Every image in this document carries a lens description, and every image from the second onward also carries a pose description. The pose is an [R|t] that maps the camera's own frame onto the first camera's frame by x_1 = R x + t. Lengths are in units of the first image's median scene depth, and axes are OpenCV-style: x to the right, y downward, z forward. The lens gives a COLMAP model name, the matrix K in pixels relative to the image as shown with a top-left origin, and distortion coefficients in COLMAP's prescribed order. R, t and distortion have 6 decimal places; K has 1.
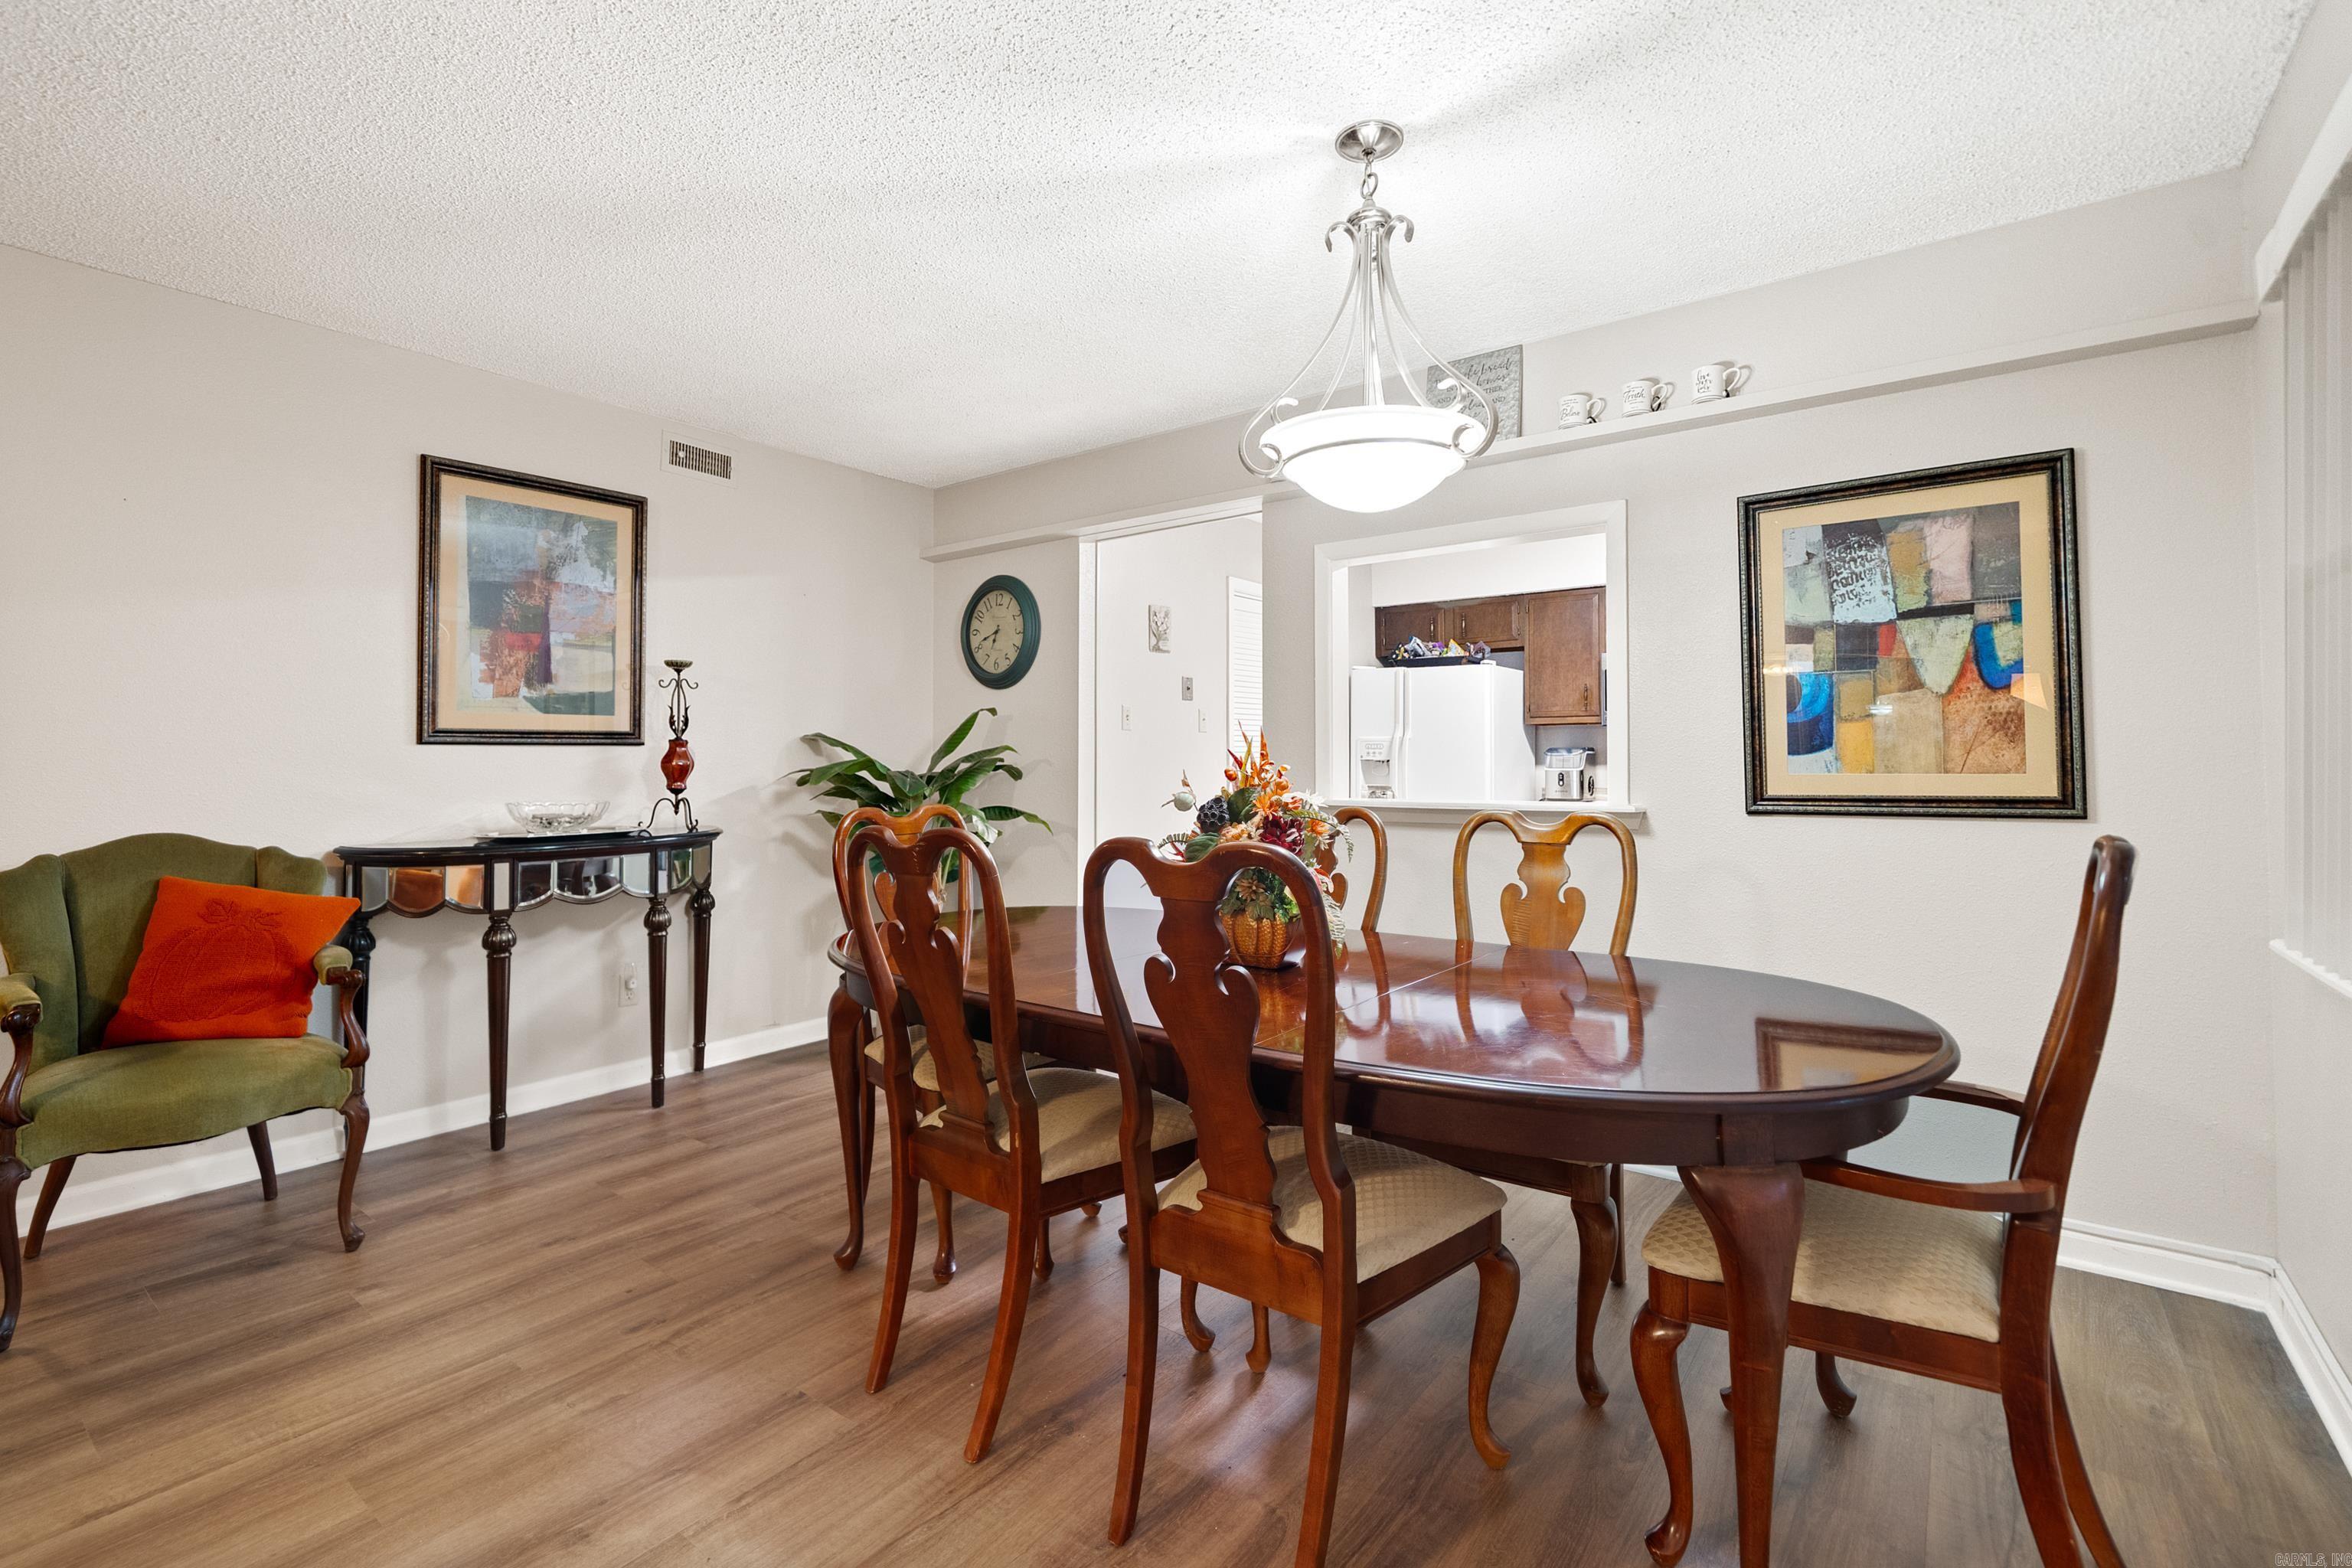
lens RADIAL K [[1055.5, 0, 1183.5], [0, 1055.5, 736.6], [0, 0, 1]] dist [-0.001117, -0.000013]
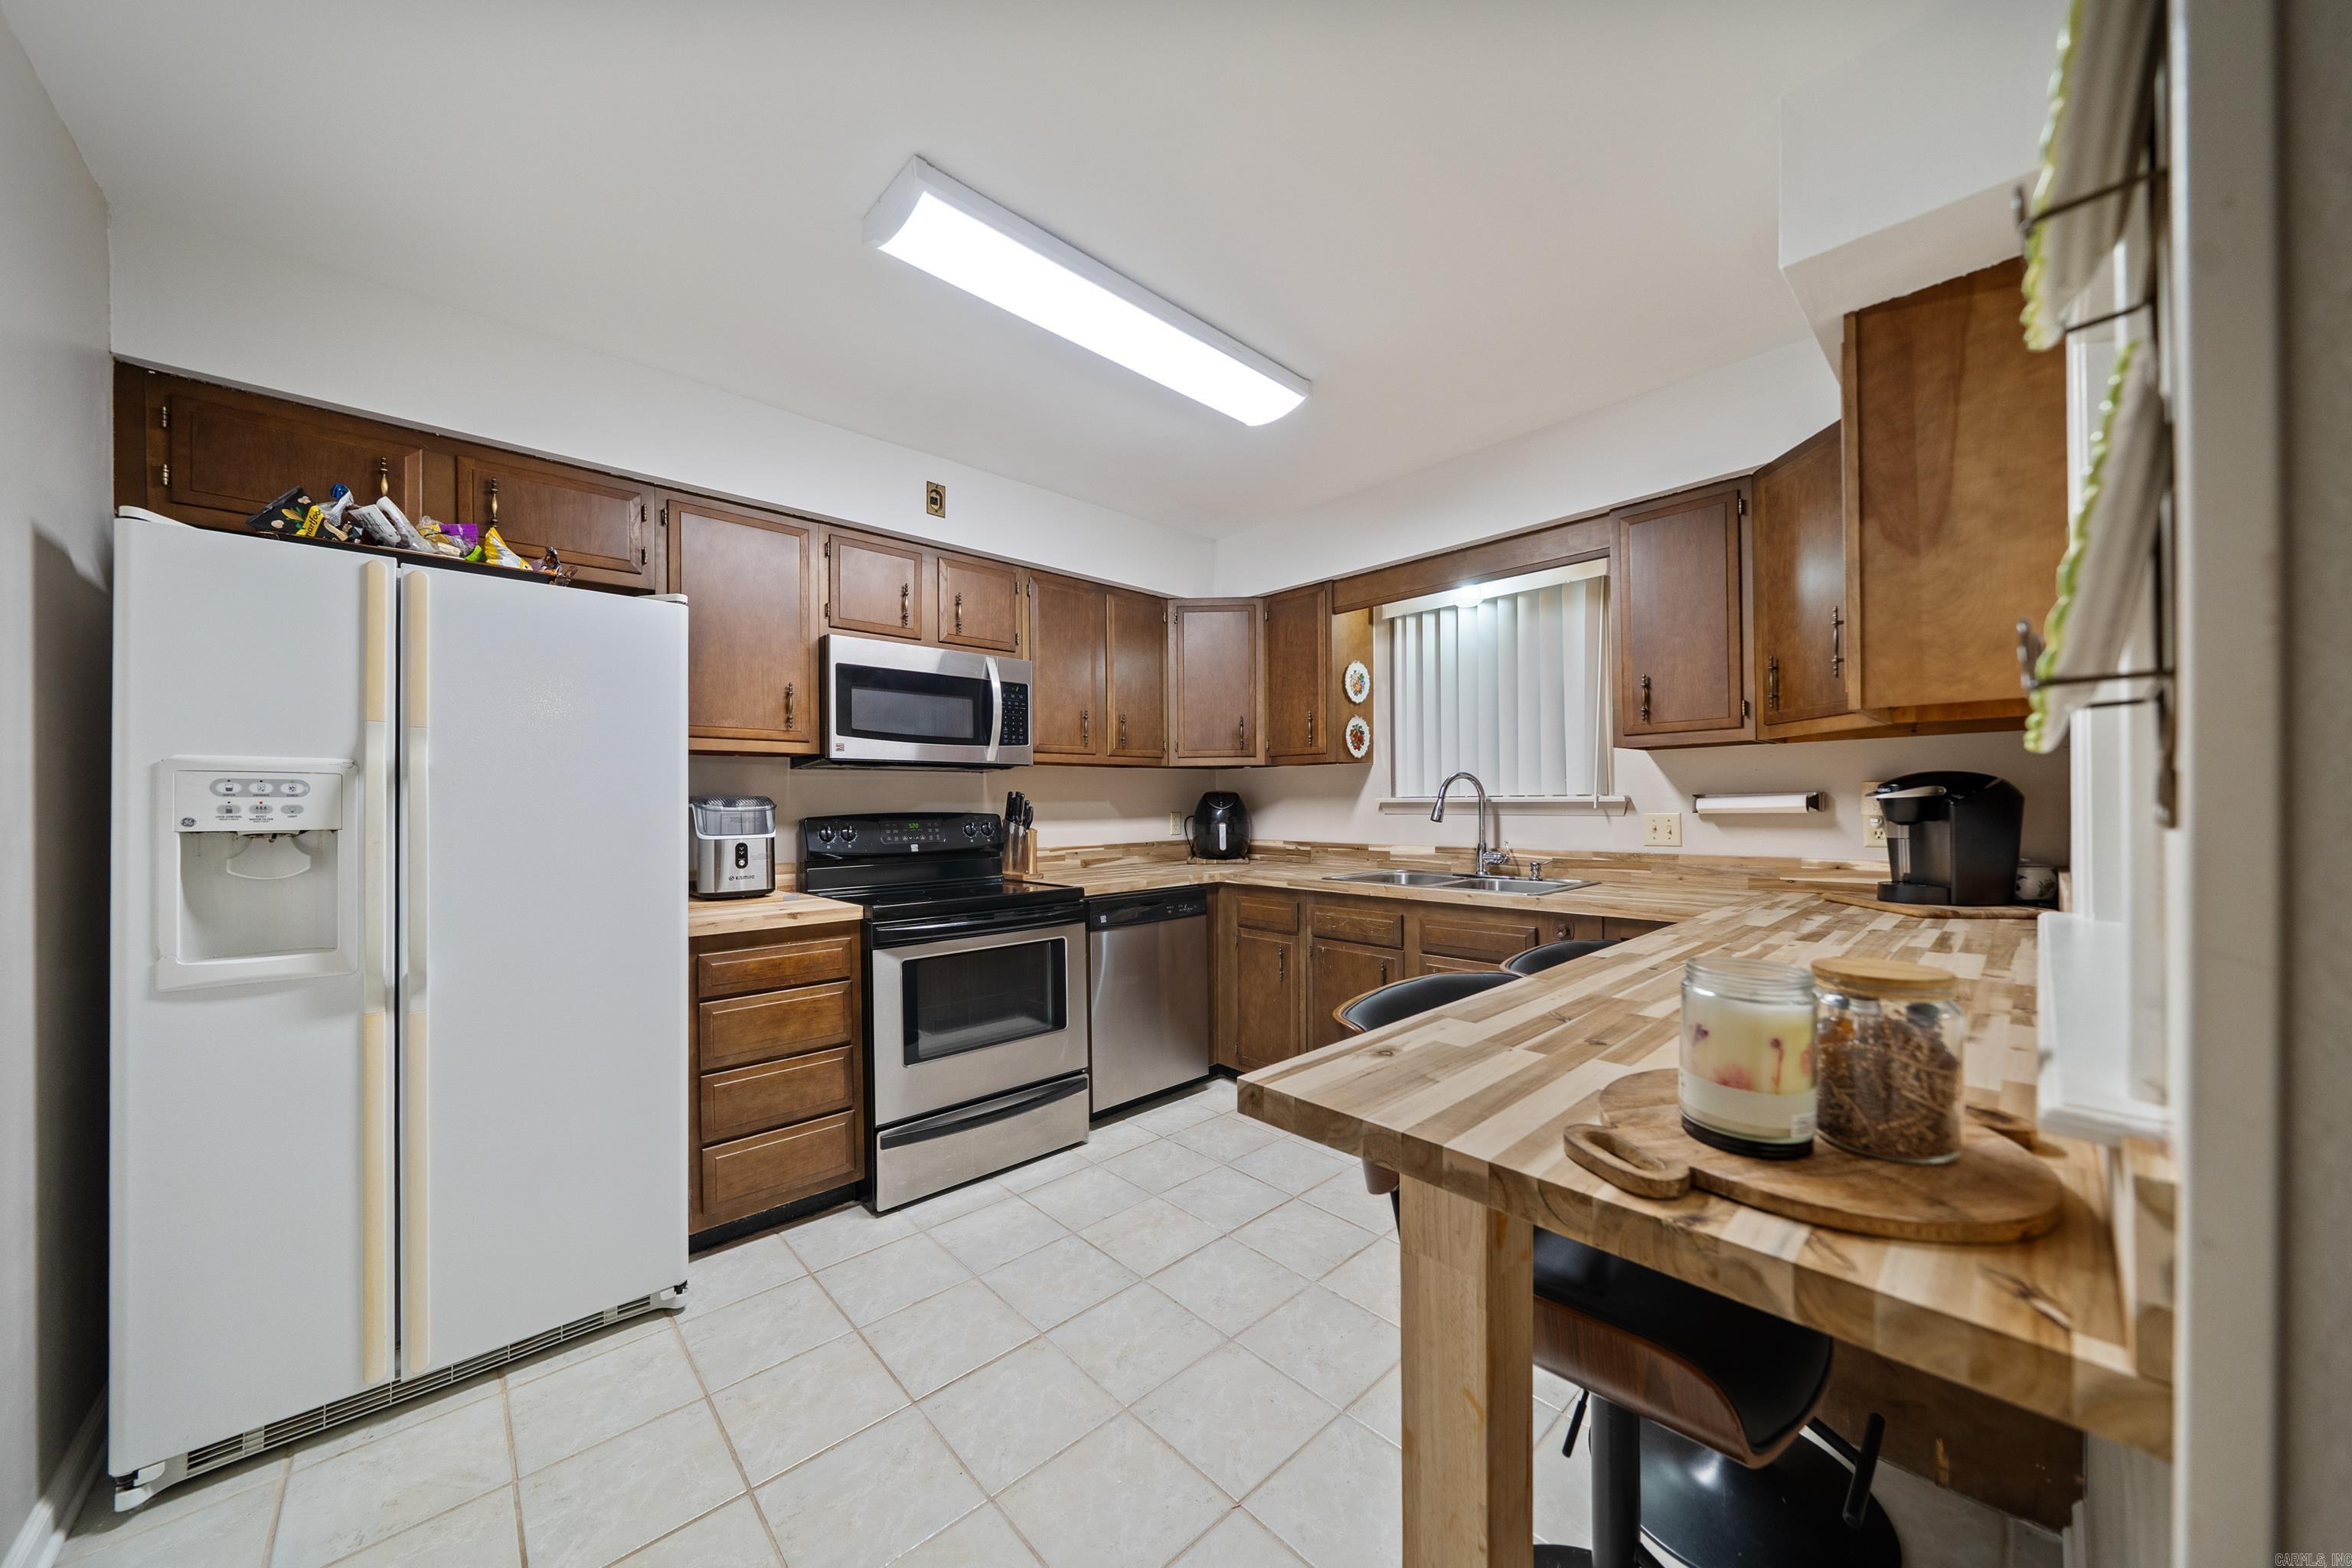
lens RADIAL K [[801.0, 0, 1174.6], [0, 801.0, 790.5], [0, 0, 1]] dist [-0.001329, -0.000042]
pose [[0.165593, 0.013545, 0.986101, -0.005898], [-0.016527, 0.999803, -0.010958, 0.016440], [-0.986056, -0.014482, 0.165784, 1.484102]]
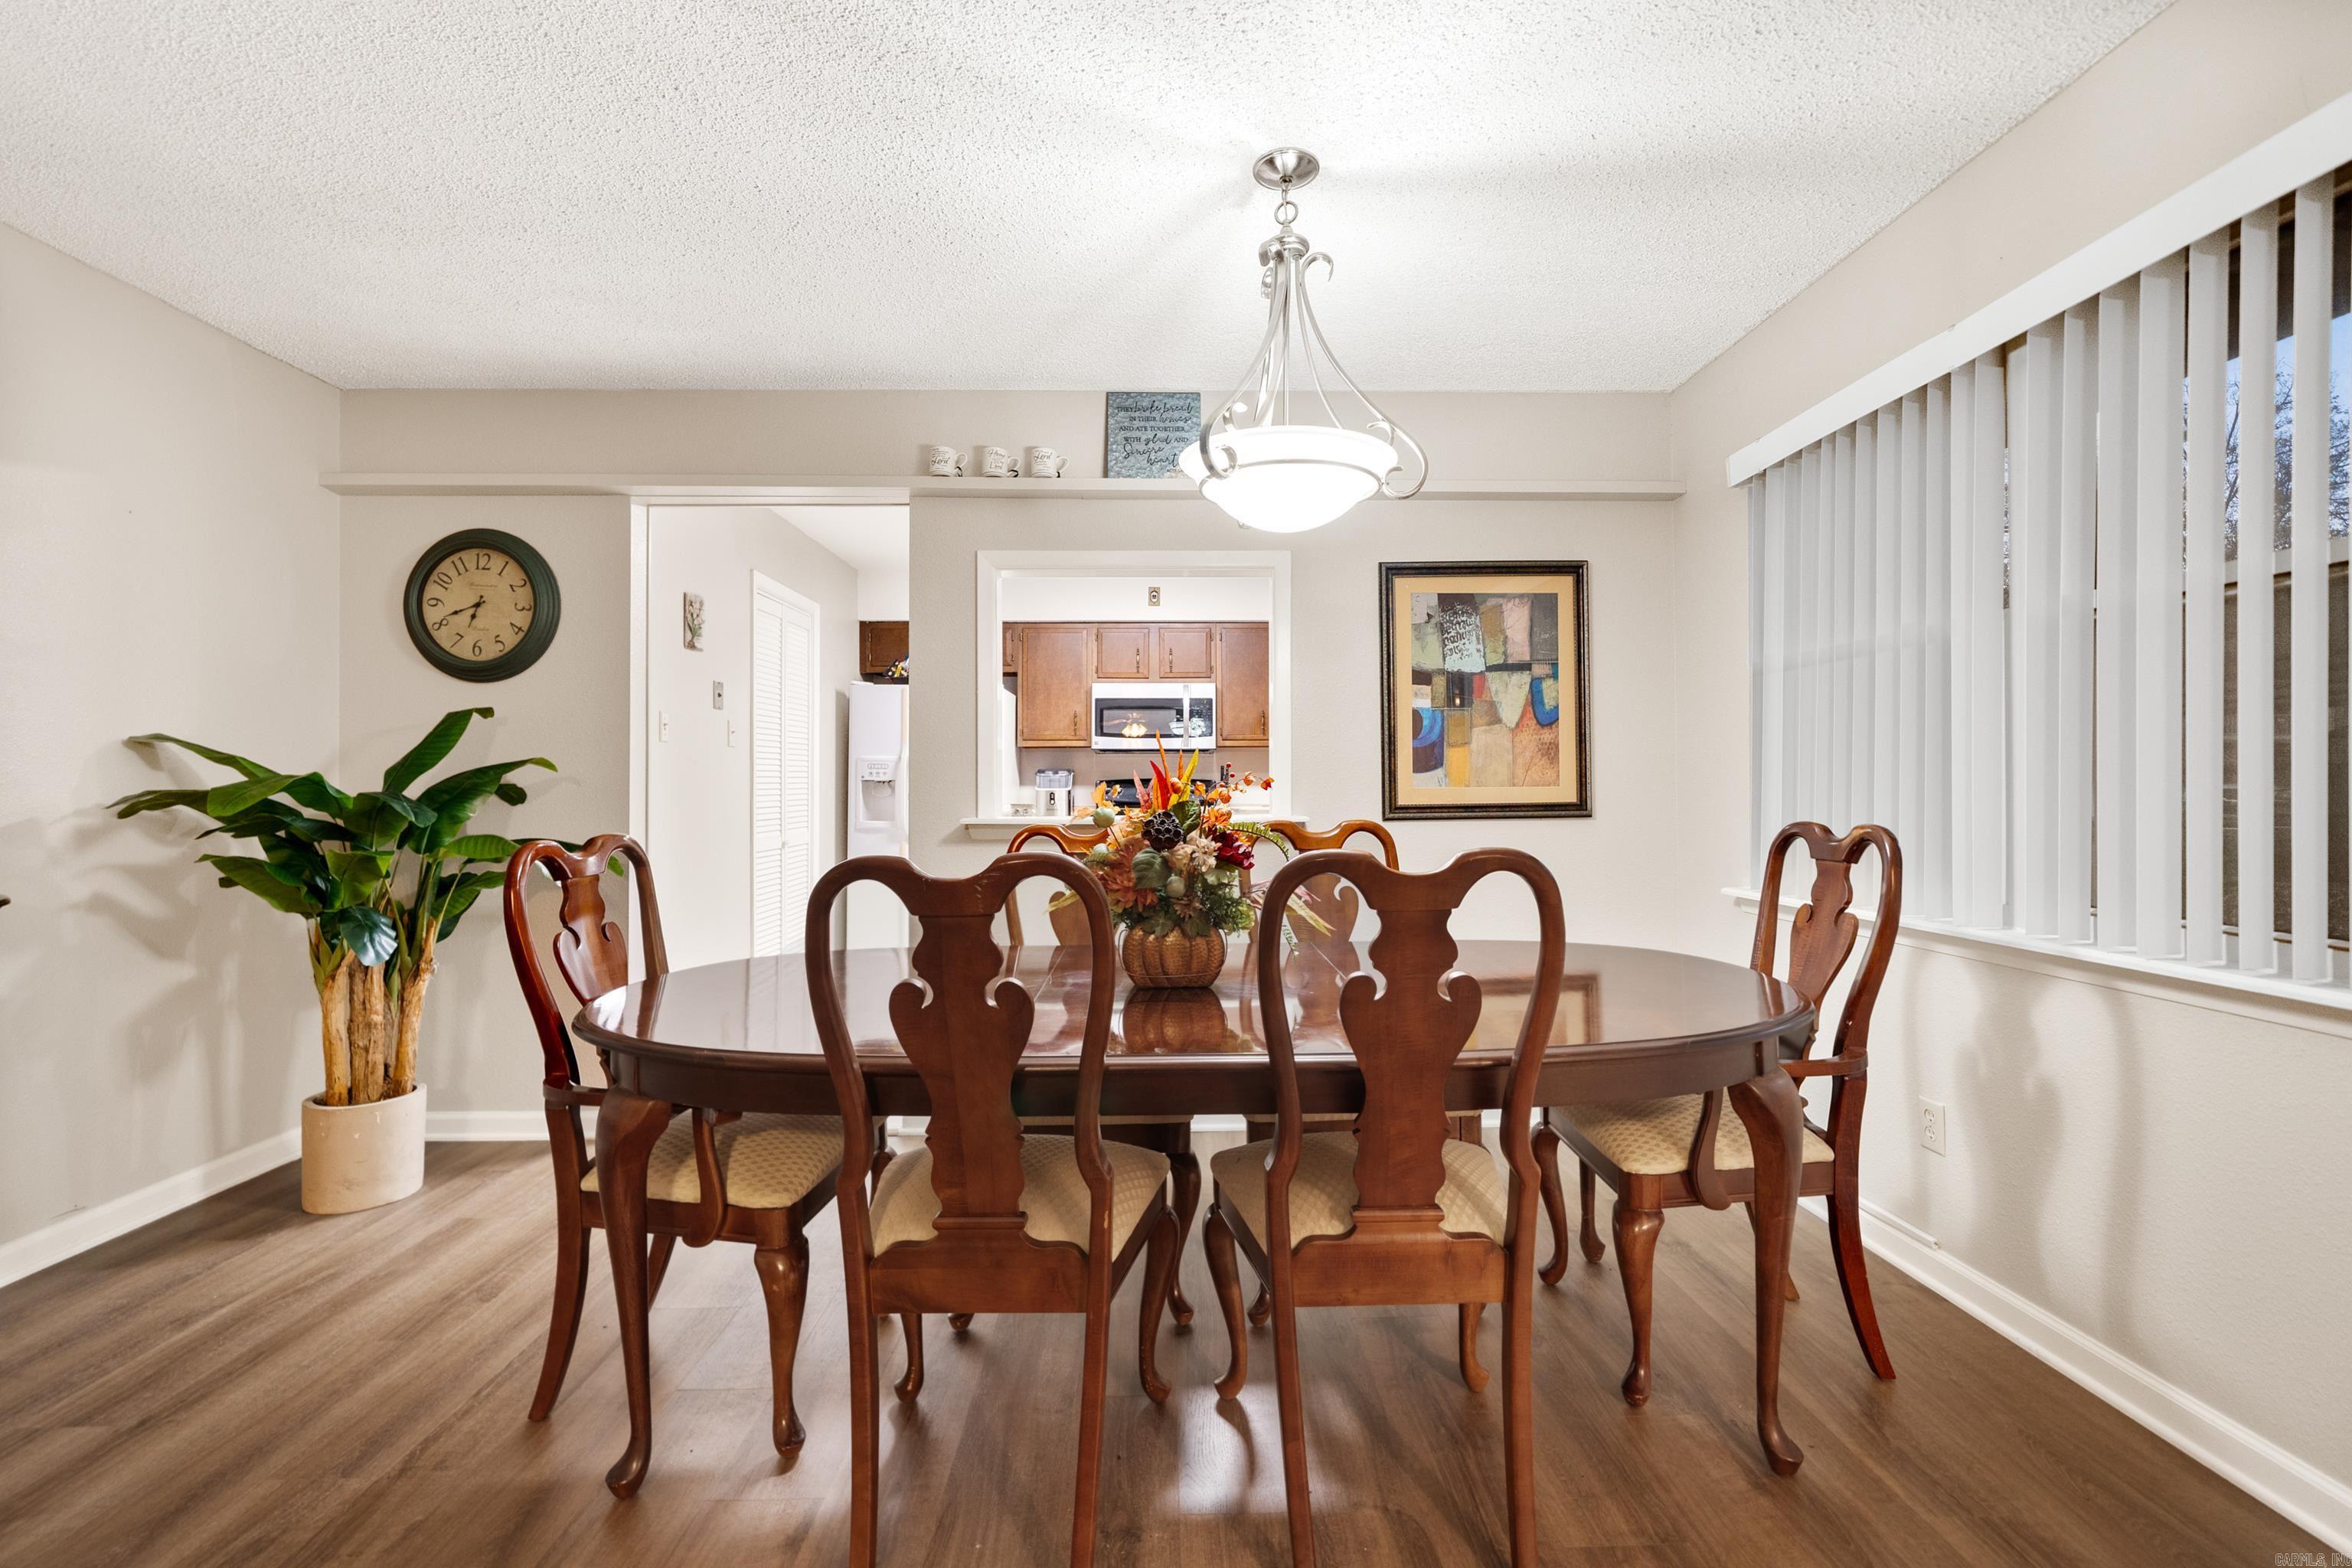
lens RADIAL K [[1029.9, 0, 1186.5], [0, 1029.9, 771.3], [0, 0, 1]] dist [0.002317, 0.000416]
pose [[0.780041, 0.007751, 0.625681, -0.391590], [-0.012782, 0.999912, 0.003550, 0.014034], [-0.625598, -0.010767, 0.780071, 0.203425]]
